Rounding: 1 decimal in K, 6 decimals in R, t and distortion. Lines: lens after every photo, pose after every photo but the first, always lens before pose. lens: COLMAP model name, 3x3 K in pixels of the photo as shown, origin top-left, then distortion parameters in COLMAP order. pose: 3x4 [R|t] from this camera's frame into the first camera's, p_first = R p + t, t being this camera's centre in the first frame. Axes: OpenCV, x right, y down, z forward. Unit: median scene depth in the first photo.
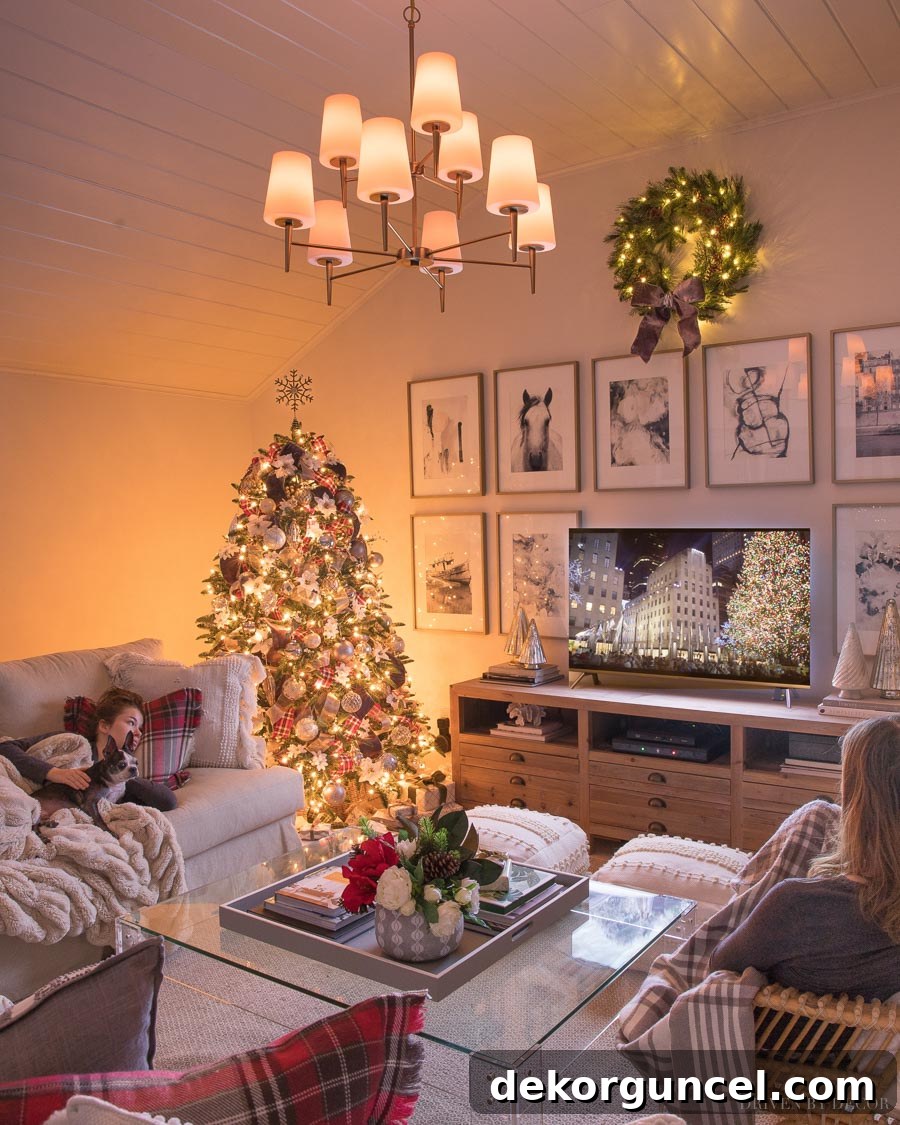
lens RADIAL K [[1012.8, 0, 452.3], [0, 1012.8, 536.5], [0, 0, 1]] dist [-0.027392, -0.008309]
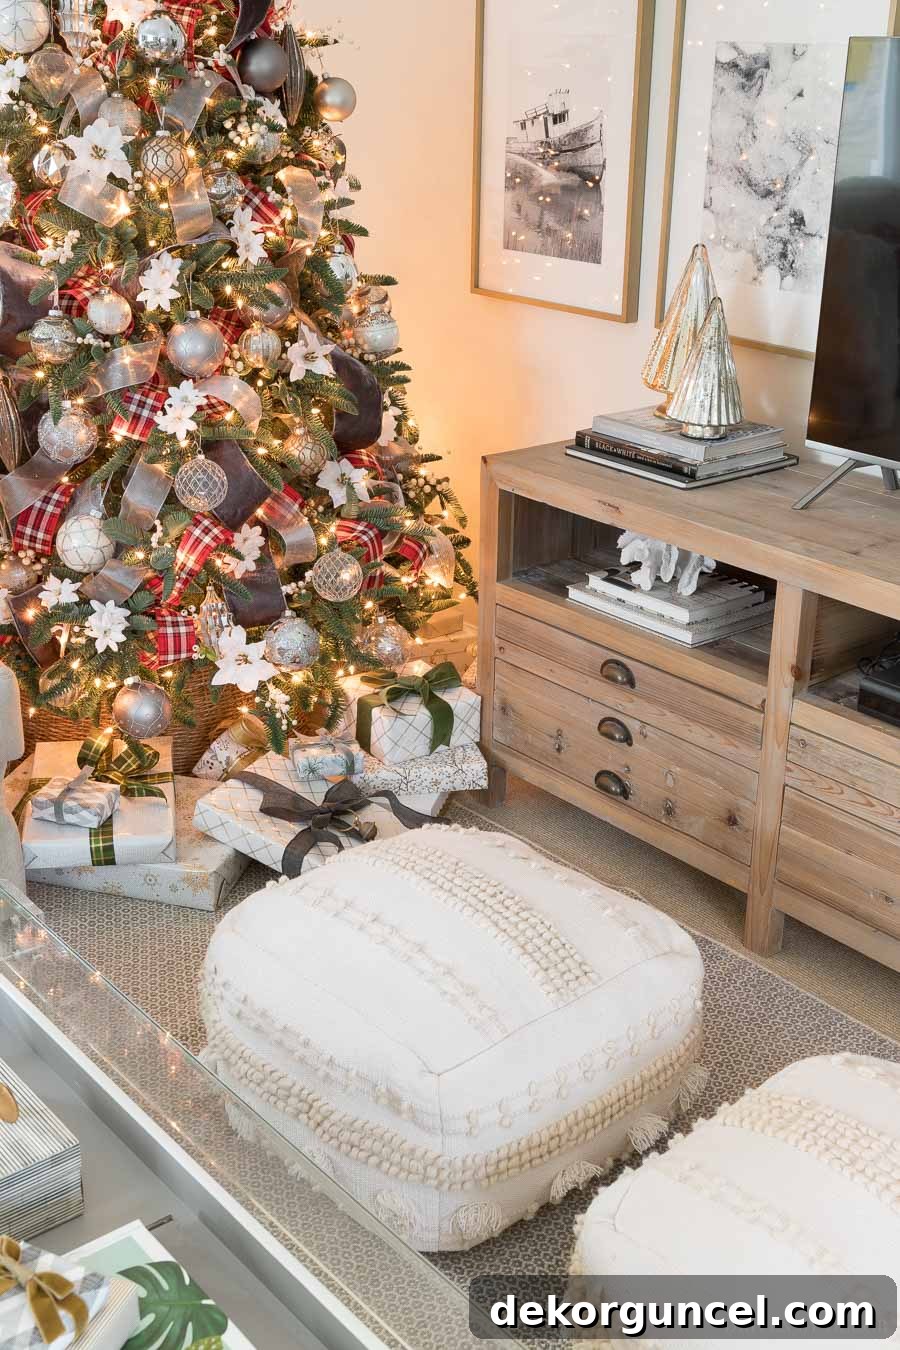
lens RADIAL K [[1642.7, 0, 450.0], [0, 1642.7, 675.0], [0, 0, 1]] dist [-0.019243, 0.033876]
pose [[0.969824, 0.125570, -0.208982, 0.127579], [-0.045548, 0.935390, 0.350671, 0.008329], [0.239514, -0.330571, 0.912883, 0.417779]]
